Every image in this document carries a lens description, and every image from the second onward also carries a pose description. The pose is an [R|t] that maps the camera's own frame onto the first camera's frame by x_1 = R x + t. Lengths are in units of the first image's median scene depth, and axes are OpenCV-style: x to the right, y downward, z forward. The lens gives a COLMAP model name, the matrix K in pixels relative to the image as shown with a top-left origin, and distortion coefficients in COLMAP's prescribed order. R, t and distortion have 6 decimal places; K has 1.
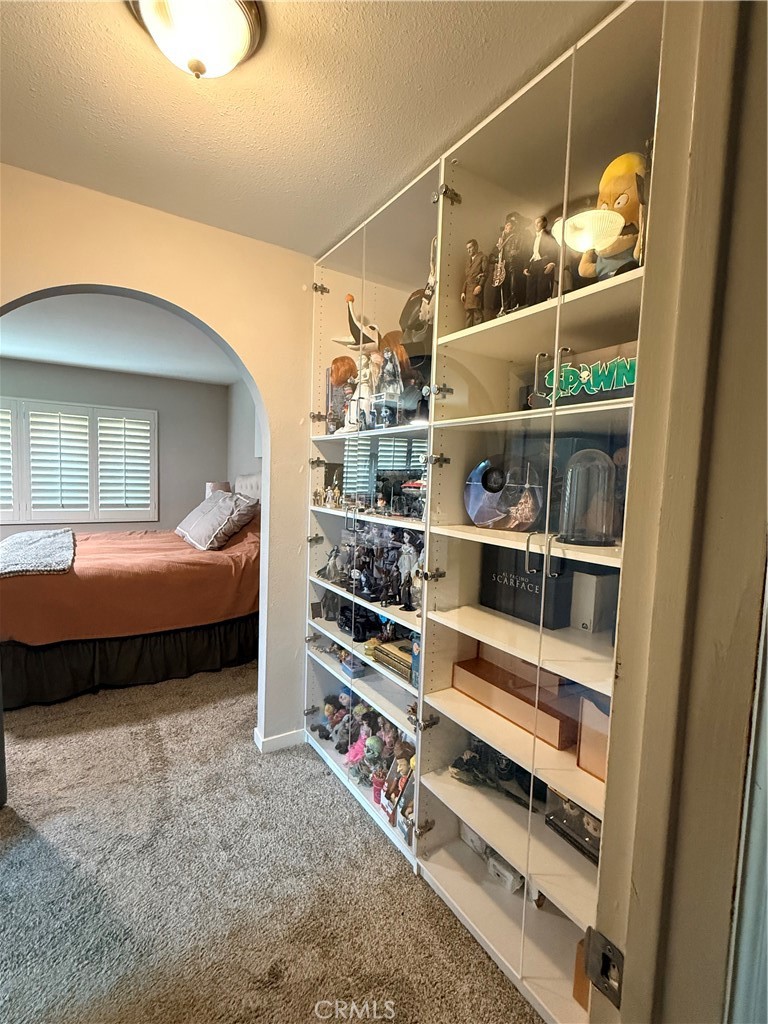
lens RADIAL K [[481.6, 0, 380.5], [0, 481.6, 517.7], [0, 0, 1]] dist [0.005124, 0.000653]
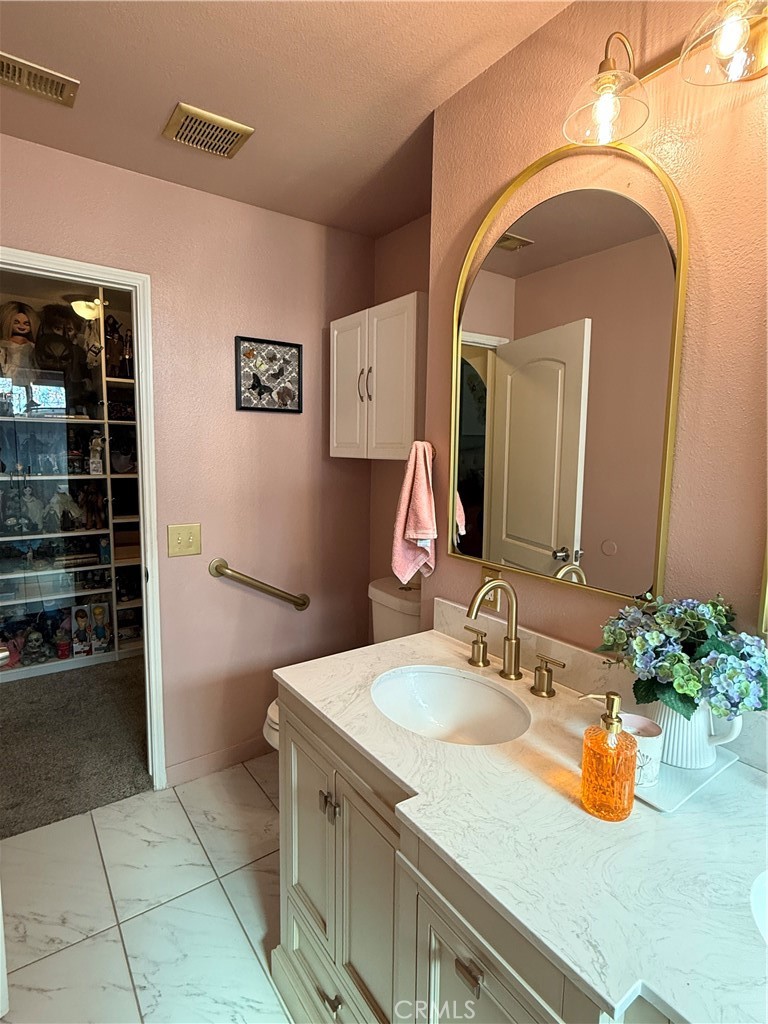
lens RADIAL K [[530.2, 0, 384.9], [0, 530.2, 509.7], [0, 0, 1]] dist [-0.000134, -0.000012]
pose [[-0.057734, -0.137915, 0.988760, -2.077051], [0.067331, 0.987619, 0.141687, -0.070722], [-0.996059, 0.074754, -0.047733, 0.024444]]
